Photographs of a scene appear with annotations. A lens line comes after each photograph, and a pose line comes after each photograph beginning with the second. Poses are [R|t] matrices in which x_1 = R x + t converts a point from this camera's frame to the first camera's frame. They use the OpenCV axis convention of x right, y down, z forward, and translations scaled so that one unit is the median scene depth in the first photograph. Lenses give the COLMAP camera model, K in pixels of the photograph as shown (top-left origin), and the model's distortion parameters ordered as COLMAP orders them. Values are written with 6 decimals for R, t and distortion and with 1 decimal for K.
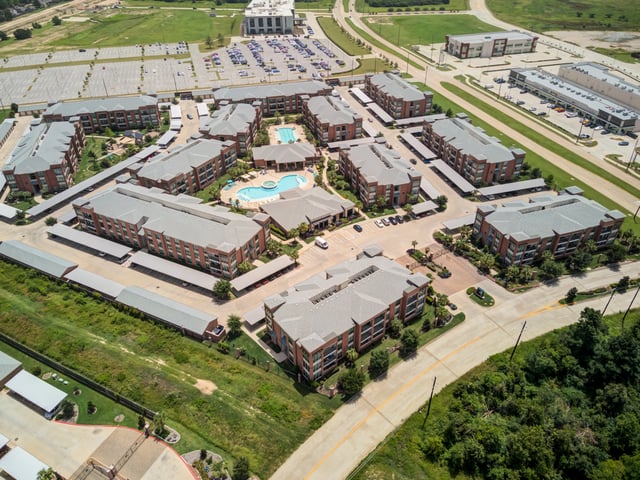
lens RADIAL K [[456.2, 0, 320.0], [0, 456.2, 240.0], [0, 0, 1]] dist [0.142040, -0.185315]
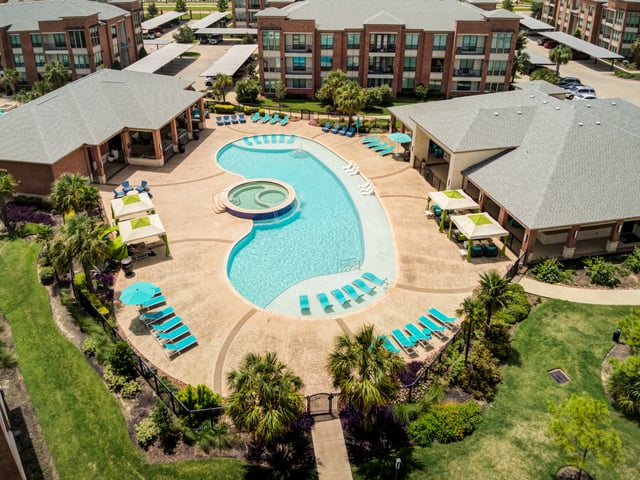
lens RADIAL K [[480.1, 0, 320.0], [0, 480.1, 240.0], [0, 0, 1]] dist [0.126022, -0.222977]
pose [[0.380240, -0.540680, 0.750388, -0.276615], [0.535210, 0.790316, 0.298246, -0.156265], [-0.754299, 0.288211, 0.589887, 0.812353]]
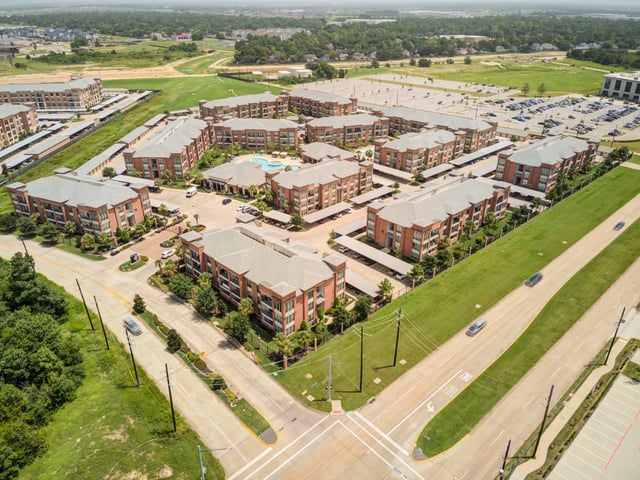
lens RADIAL K [[456.2, 0, 320.0], [0, 456.2, 240.0], [0, 0, 1]] dist [0.142040, -0.185315]
pose [[0.446630, 0.416472, -0.791879, 0.859836], [-0.521028, 0.840573, 0.148215, -0.179605], [0.727359, 0.346394, 0.592419, 0.470934]]
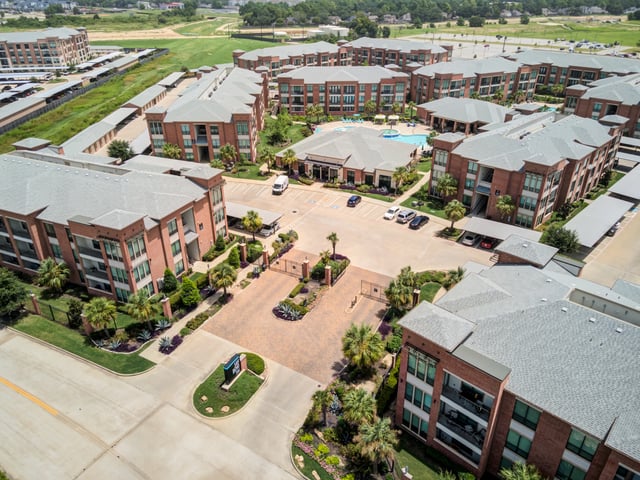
lens RADIAL K [[454.2, 0, 320.0], [0, 454.2, 240.0], [0, 0, 1]] dist [0.159400, -0.174354]
pose [[0.477745, 0.426100, -0.768244, 0.410328], [-0.508610, 0.847186, 0.153596, -0.039770], [0.716292, 0.317357, 0.621458, 0.540786]]
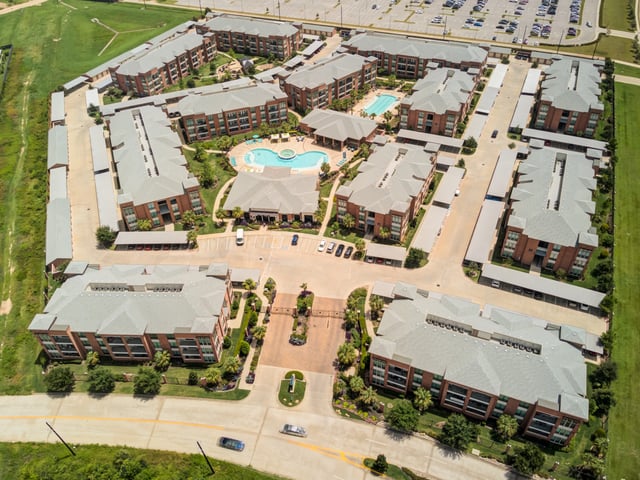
lens RADIAL K [[480.1, 0, 320.0], [0, 480.1, 240.0], [0, 0, 1]] dist [0.126022, -0.222977]
pose [[0.756299, 0.423454, -0.498697, 0.455916], [-0.359334, 0.905867, 0.224244, -0.195830], [0.546710, 0.009603, 0.837267, 0.247595]]
